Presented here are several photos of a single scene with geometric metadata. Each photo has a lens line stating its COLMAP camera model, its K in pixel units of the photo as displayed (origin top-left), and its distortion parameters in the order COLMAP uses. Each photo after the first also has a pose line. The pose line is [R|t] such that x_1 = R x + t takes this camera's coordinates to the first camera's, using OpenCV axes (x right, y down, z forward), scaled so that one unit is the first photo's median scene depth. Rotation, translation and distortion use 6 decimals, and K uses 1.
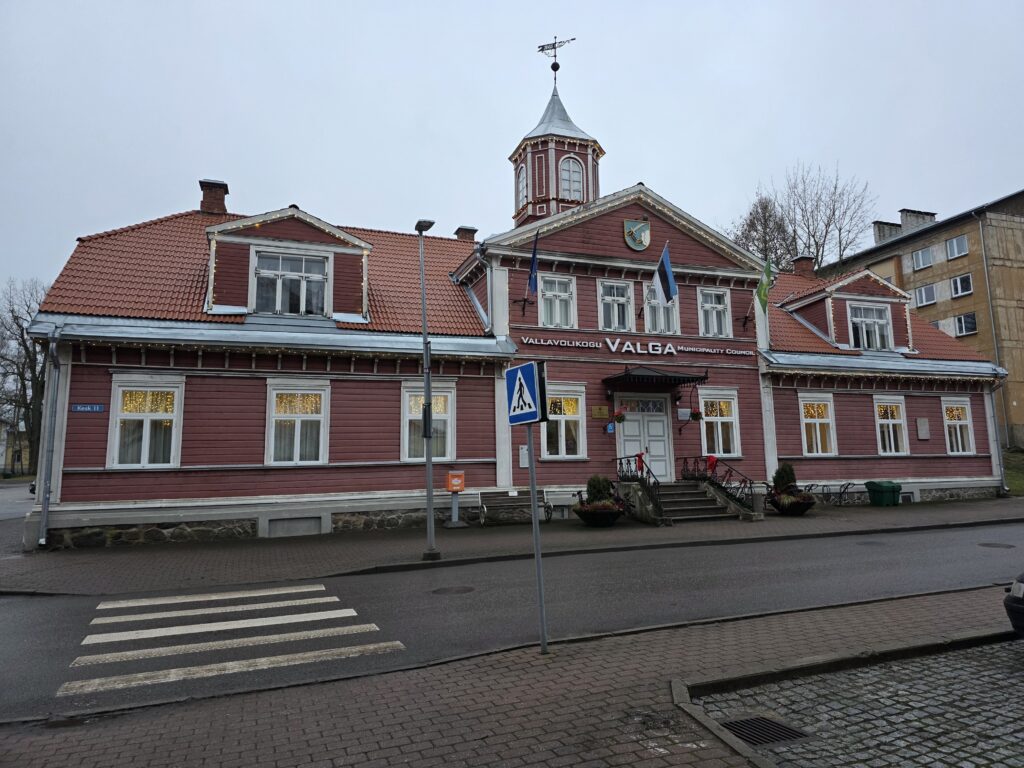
lens RADIAL K [[695.5, 0, 522.4], [0, 695.5, 366.5], [0, 0, 1]] dist [0.063343, -0.044258]
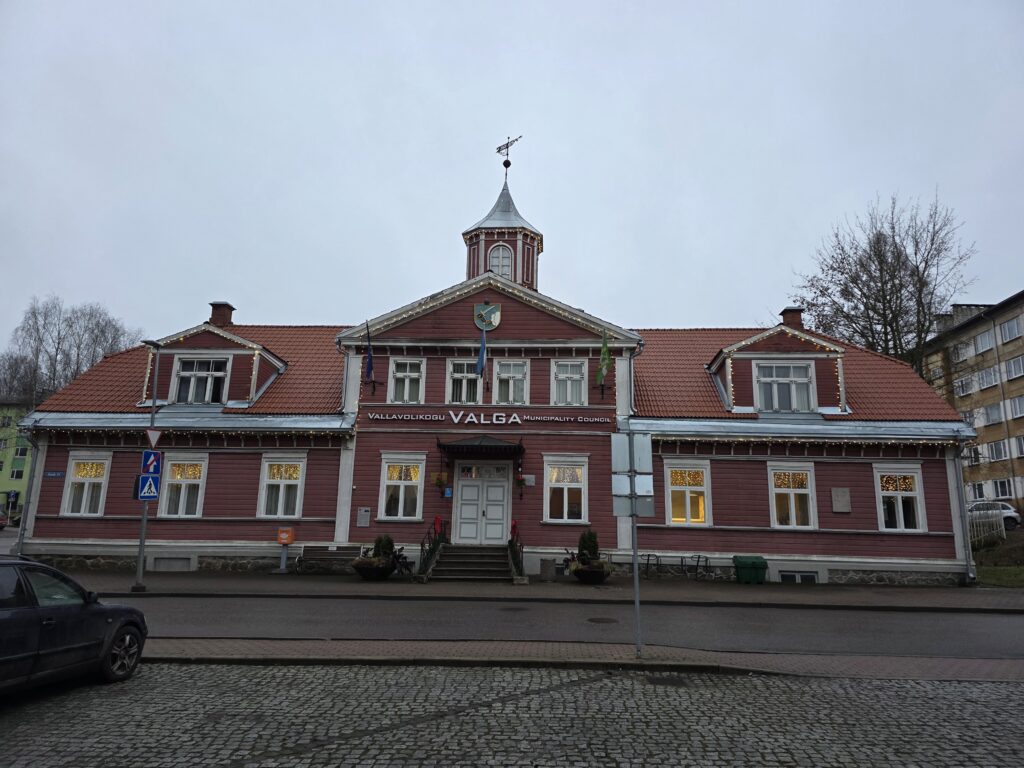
lens RADIAL K [[695.5, 0, 517.3], [0, 695.5, 375.4], [0, 0, 1]] dist [0.063343, -0.044258]
pose [[0.909549, -0.051183, -0.412432, 0.677582], [0.021819, 0.996900, -0.075597, -0.011170], [0.415023, 0.059760, 0.907846, 0.025904]]
